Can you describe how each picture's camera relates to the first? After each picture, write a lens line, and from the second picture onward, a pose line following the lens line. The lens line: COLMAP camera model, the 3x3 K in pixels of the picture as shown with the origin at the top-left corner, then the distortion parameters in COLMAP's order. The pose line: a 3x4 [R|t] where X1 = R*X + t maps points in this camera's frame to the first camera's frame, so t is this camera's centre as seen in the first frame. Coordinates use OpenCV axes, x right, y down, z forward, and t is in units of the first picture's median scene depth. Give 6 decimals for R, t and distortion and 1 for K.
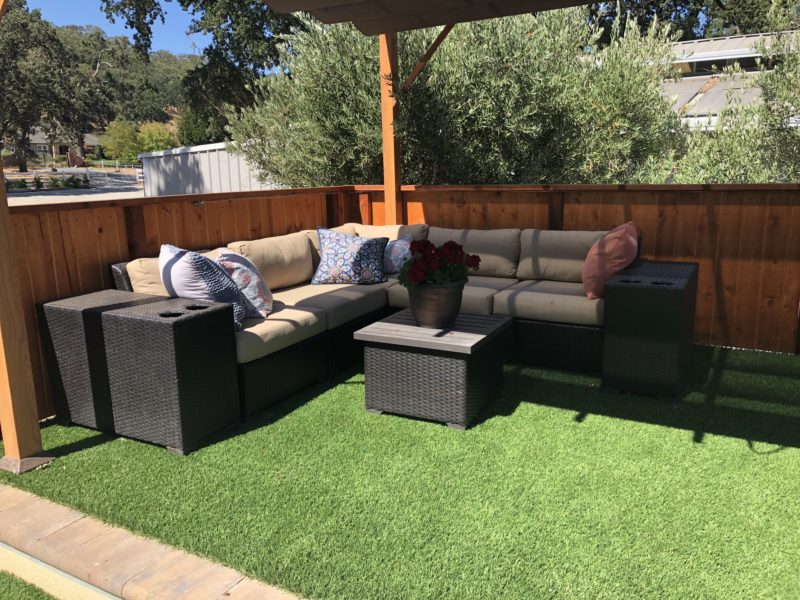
lens RADIAL K [[646.7, 0, 407.4], [0, 646.7, 298.2], [0, 0, 1]] dist [0.029189, -0.032749]
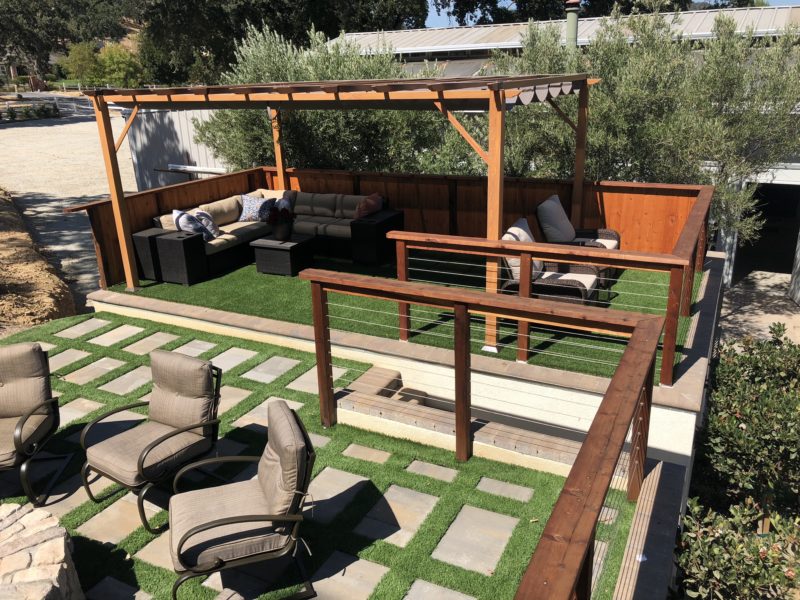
lens RADIAL K [[647.8, 0, 417.7], [0, 647.8, 314.4], [0, 0, 1]] dist [-0.007245, -0.003038]
pose [[0.998514, -0.024072, 0.048900, 0.347427], [0.016390, 0.988272, 0.151824, -0.035494], [-0.051982, -0.150797, 0.987197, -1.261389]]
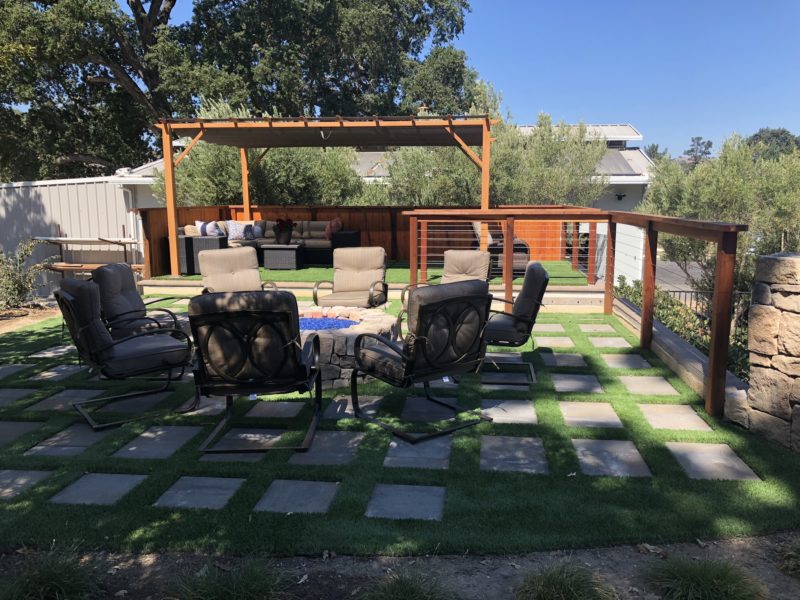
lens RADIAL K [[656.0, 0, 400.0], [0, 656.0, 300.0], [0, 0, 1]] dist [0.051840, -0.001483]
pose [[0.924721, -0.039216, 0.378619, -0.543618], [0.061245, 0.997048, -0.046311, 0.406459], [-0.375685, 0.066014, 0.924393, -1.826816]]
